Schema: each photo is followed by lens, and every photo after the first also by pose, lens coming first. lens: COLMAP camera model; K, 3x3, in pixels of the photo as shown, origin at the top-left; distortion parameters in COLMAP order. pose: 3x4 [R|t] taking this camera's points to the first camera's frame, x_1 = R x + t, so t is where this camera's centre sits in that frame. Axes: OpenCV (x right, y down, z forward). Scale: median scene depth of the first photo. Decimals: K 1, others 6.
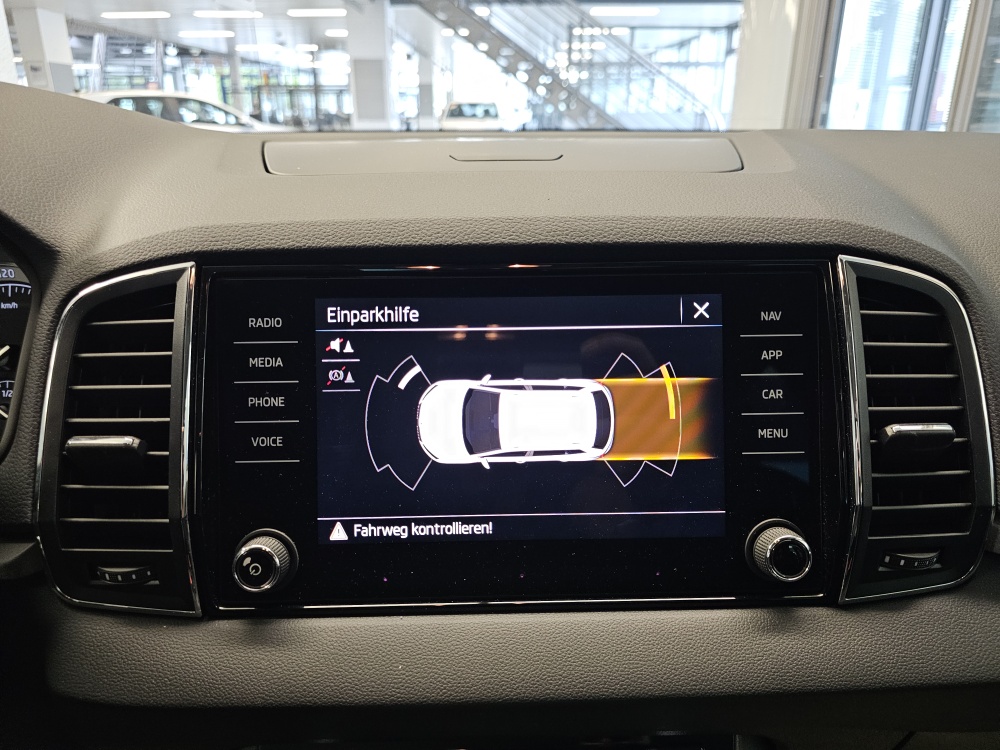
lens RADIAL K [[686.1, 0, 485.0], [0, 686.1, 372.9], [0, 0, 1]] dist [0.038672, -0.064092]
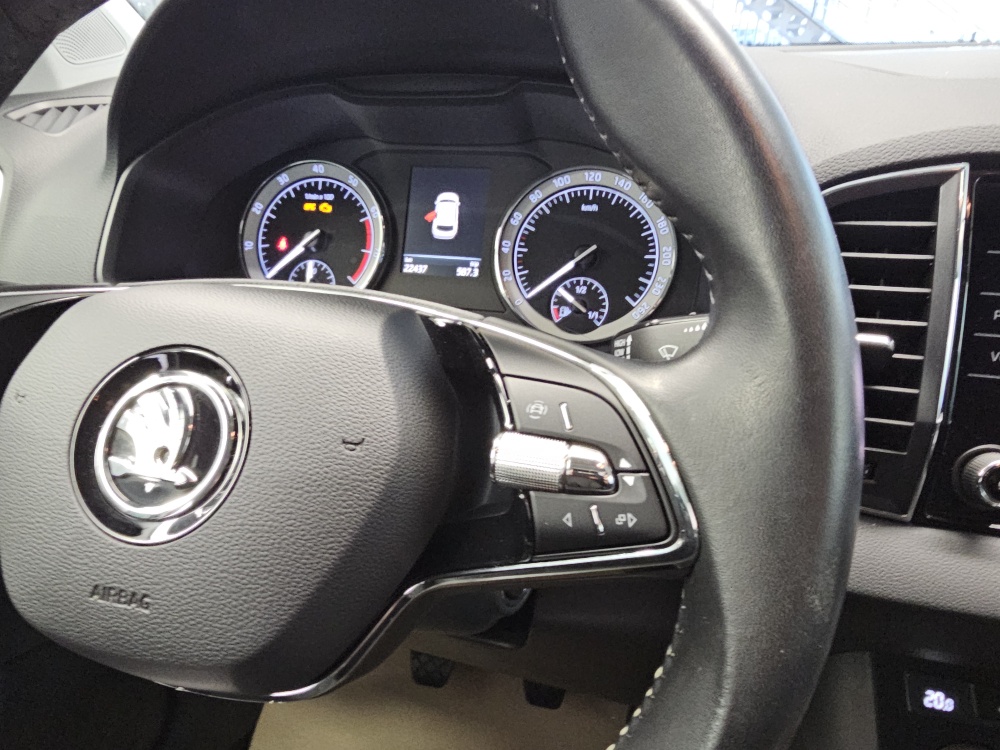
lens RADIAL K [[682.8, 0, 435.6], [0, 682.8, 370.3], [0, 0, 1]] dist [0.000537, 0.000118]
pose [[0.953095, 0.115940, -0.279585, -0.806008], [-0.092340, 0.991070, 0.096199, 0.098841], [0.288242, -0.065870, 0.955289, -0.140087]]
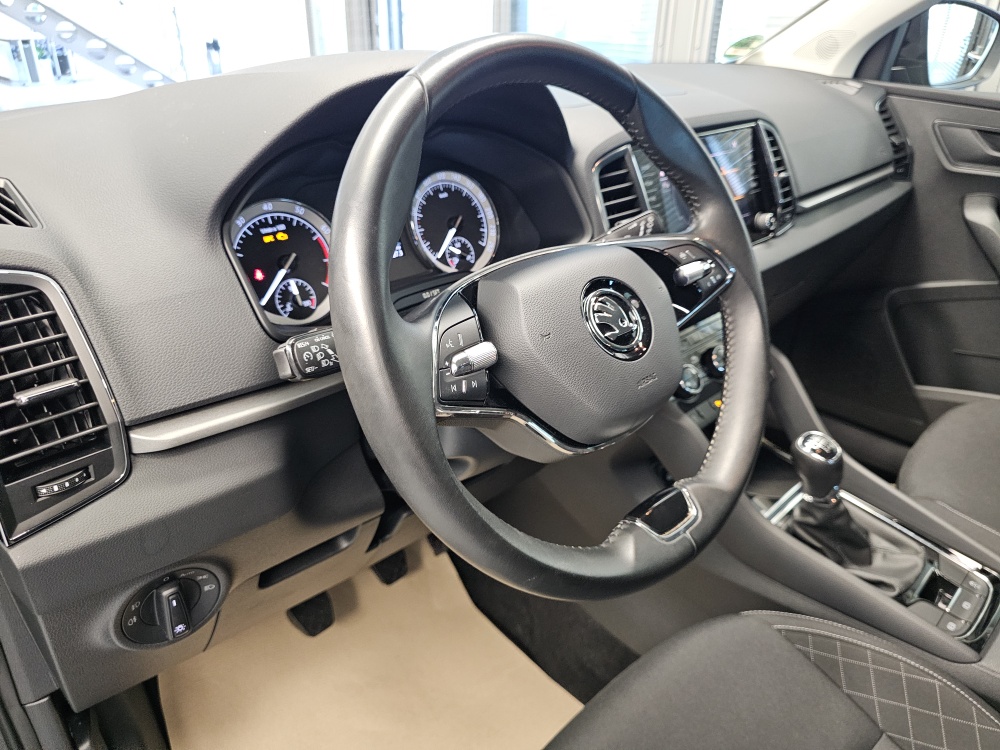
lens RADIAL K [[690.4, 0, 503.9], [0, 690.4, 357.1], [0, 0, 1]] dist [0.049400, -0.055450]
pose [[0.727654, -0.292392, 0.620505, -2.427434], [0.223613, 0.956297, 0.188397, -0.003699], [-0.648473, 0.001665, 0.761236, -0.586617]]
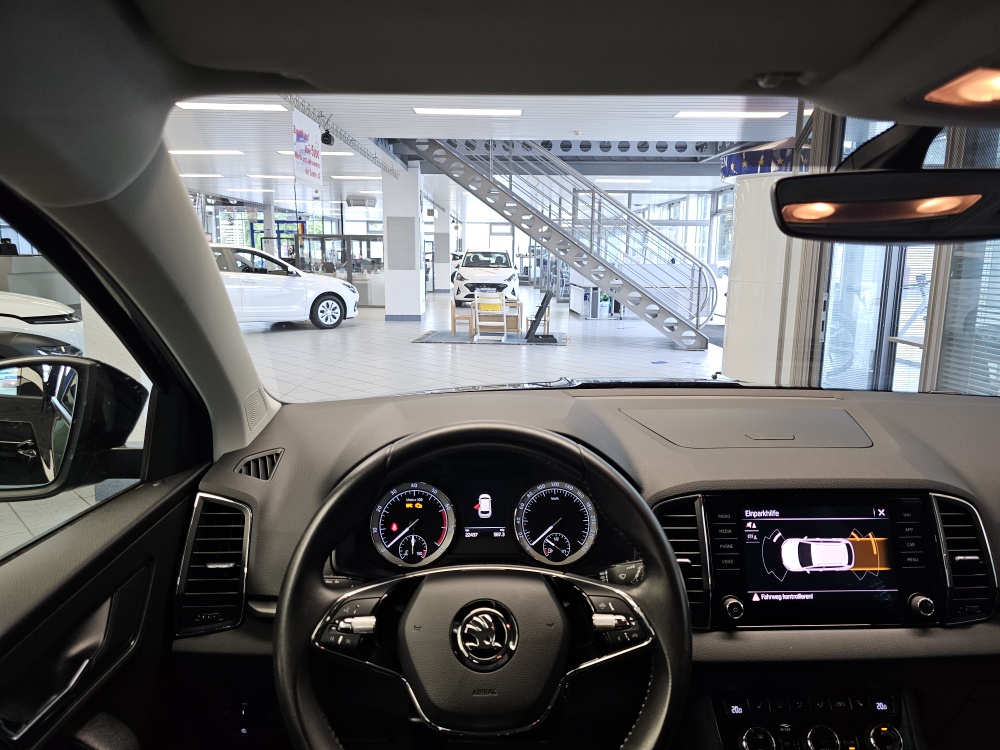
lens RADIAL K [[667.8, 0, 500.0], [0, 667.8, 375.0], [0, 0, 1]] dist [0.083947, -0.090216]
pose [[0.999581, 0.008197, 0.027743, -1.274418], [-0.003143, 0.984110, -0.177532, -0.145185], [-0.028757, 0.177371, 0.983724, -1.693523]]
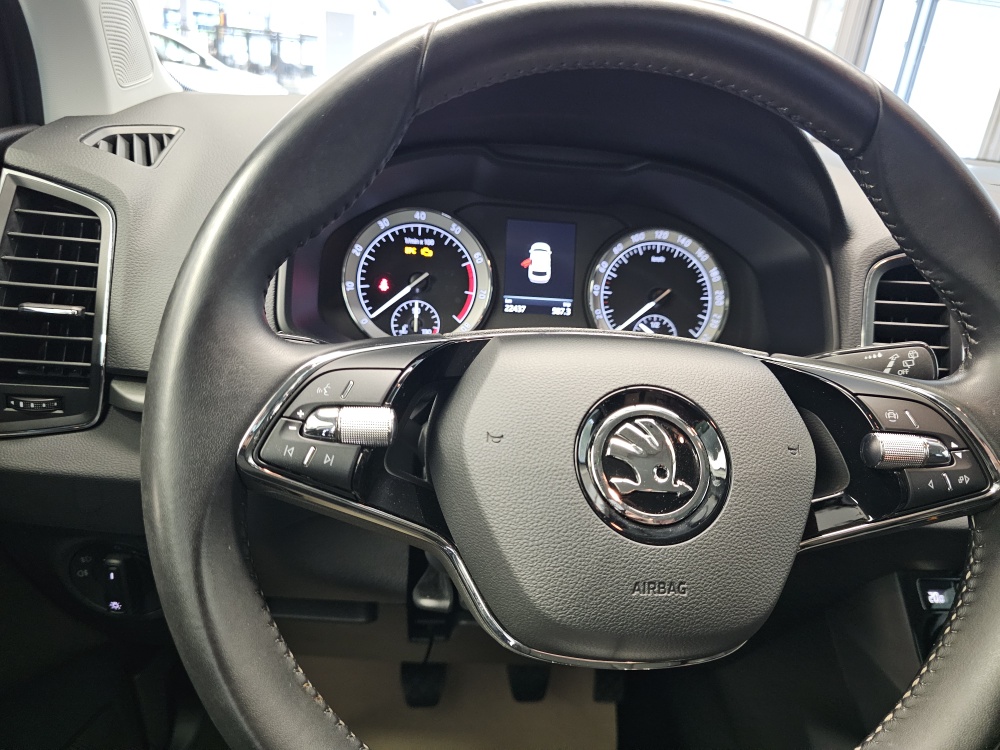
lens RADIAL K [[686.1, 0, 485.0], [0, 686.1, 372.9], [0, 0, 1]] dist [0.038672, -0.064092]
pose [[0.991909, 0.062242, 0.110643, -1.575573], [-0.066652, 0.997104, 0.036615, 0.129864], [-0.108044, -0.043693, 0.993185, -0.410806]]
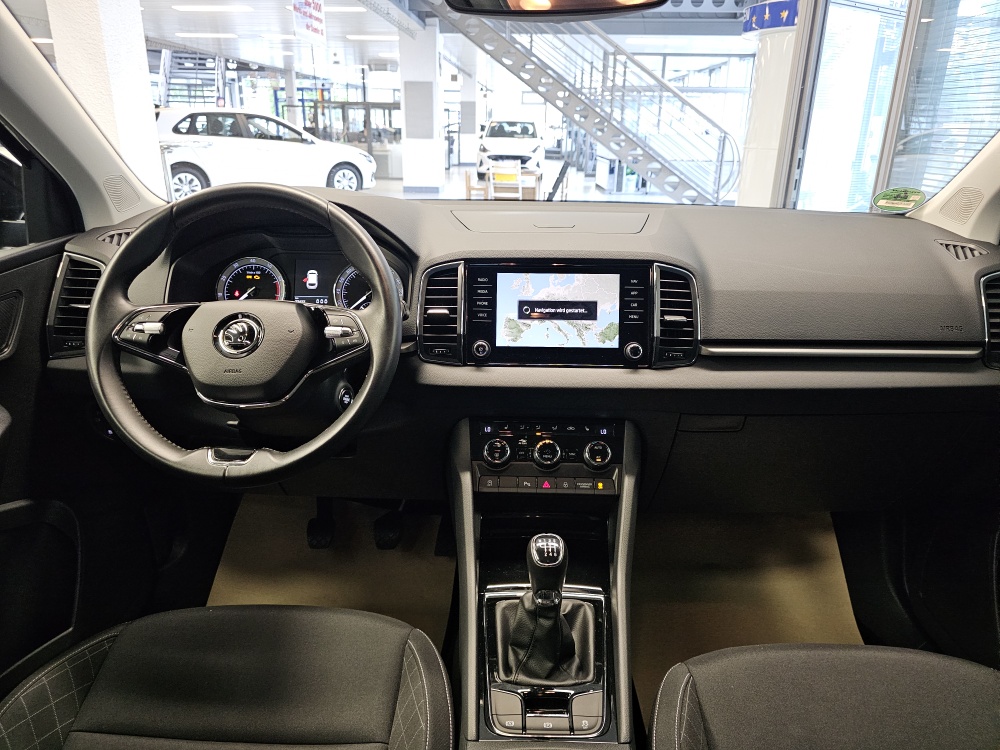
lens RADIAL K [[673.9, 0, 500.5], [0, 673.9, 368.6], [0, 0, 1]] dist [0.053234, -0.062365]
pose [[0.999359, 0.028424, -0.021751, -0.145807], [-0.028771, 0.999461, -0.015813, 0.408295], [0.021290, 0.016429, 0.999638, -2.261305]]
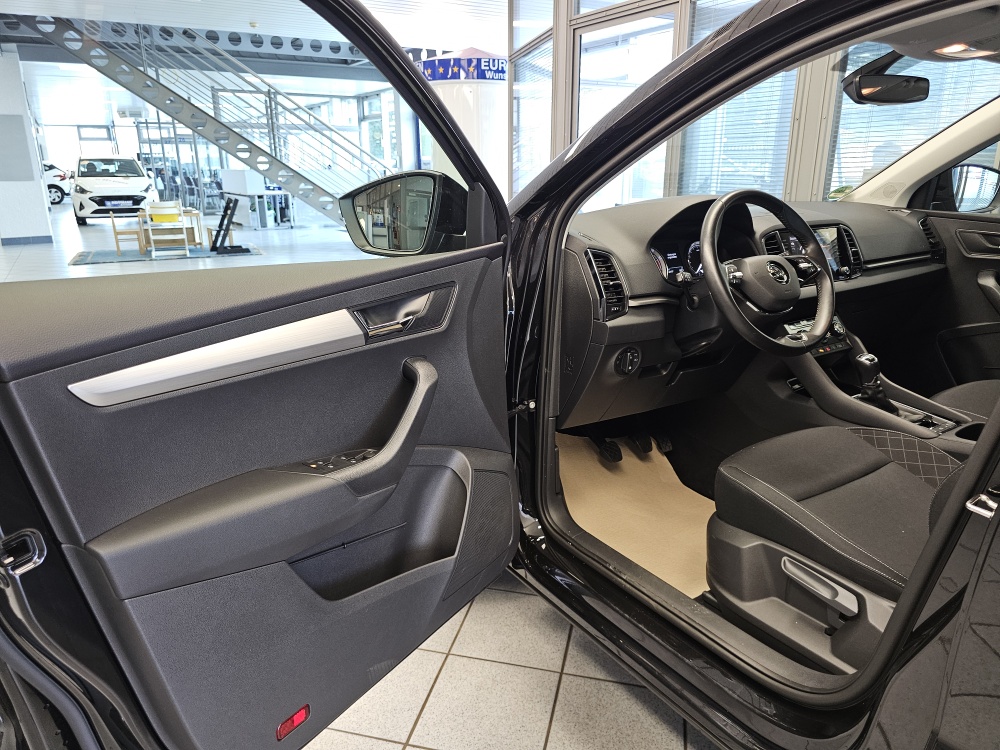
lens RADIAL K [[690.4, 0, 503.9], [0, 690.4, 357.1], [0, 0, 1]] dist [0.049400, -0.055450]
pose [[0.834629, -0.147987, 0.530560, -5.583235], [0.195447, 0.980122, -0.034077, 0.637859], [-0.514970, 0.132138, 0.846962, -2.667942]]
